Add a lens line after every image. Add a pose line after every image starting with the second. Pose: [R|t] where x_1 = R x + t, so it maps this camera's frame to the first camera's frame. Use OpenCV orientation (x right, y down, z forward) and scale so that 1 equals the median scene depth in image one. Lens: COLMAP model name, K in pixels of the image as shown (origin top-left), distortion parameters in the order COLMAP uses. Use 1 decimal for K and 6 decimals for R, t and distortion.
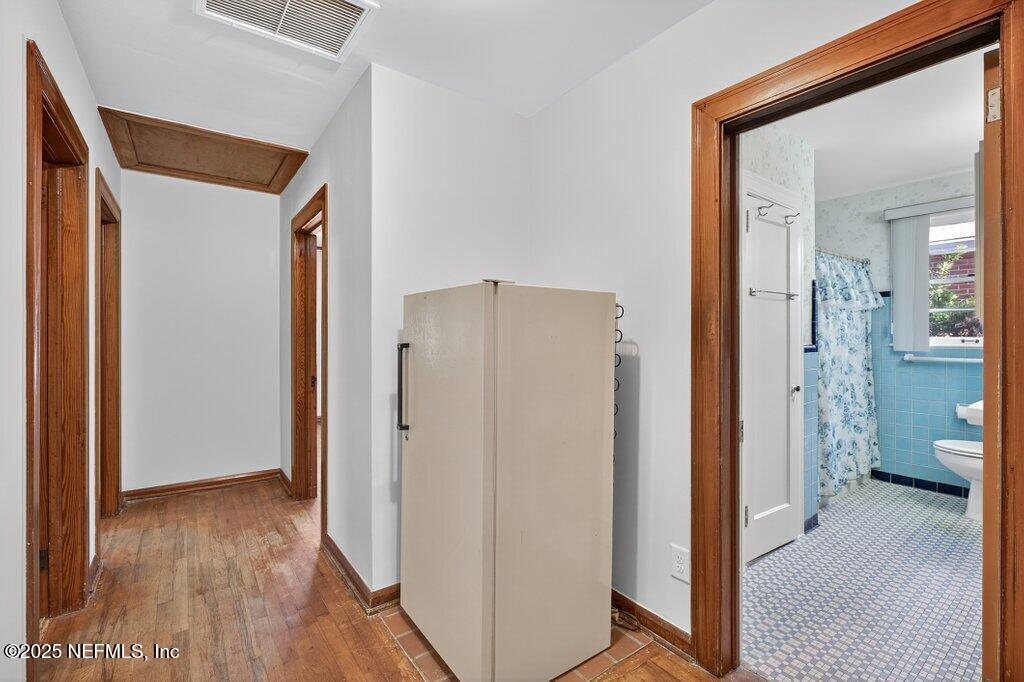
lens RADIAL K [[468.9, 0, 531.8], [0, 468.9, 335.2], [0, 0, 1]] dist [-0.011010, 0.000048]
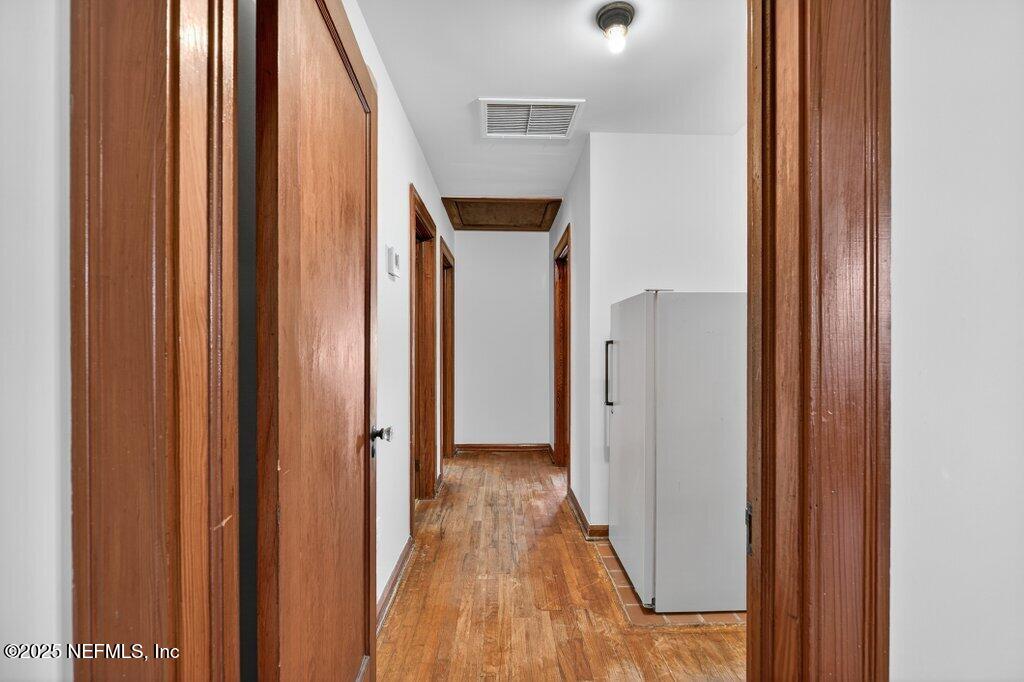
lens RADIAL K [[469.0, 0, 516.4], [0, 469.0, 340.4], [0, 0, 1]] dist [-0.000322, 0.000170]
pose [[0.821250, -0.011737, -0.570448, 0.231304], [0.005700, 0.999907, -0.012368, 0.027038], [0.570540, 0.006906, 0.821241, -0.211191]]
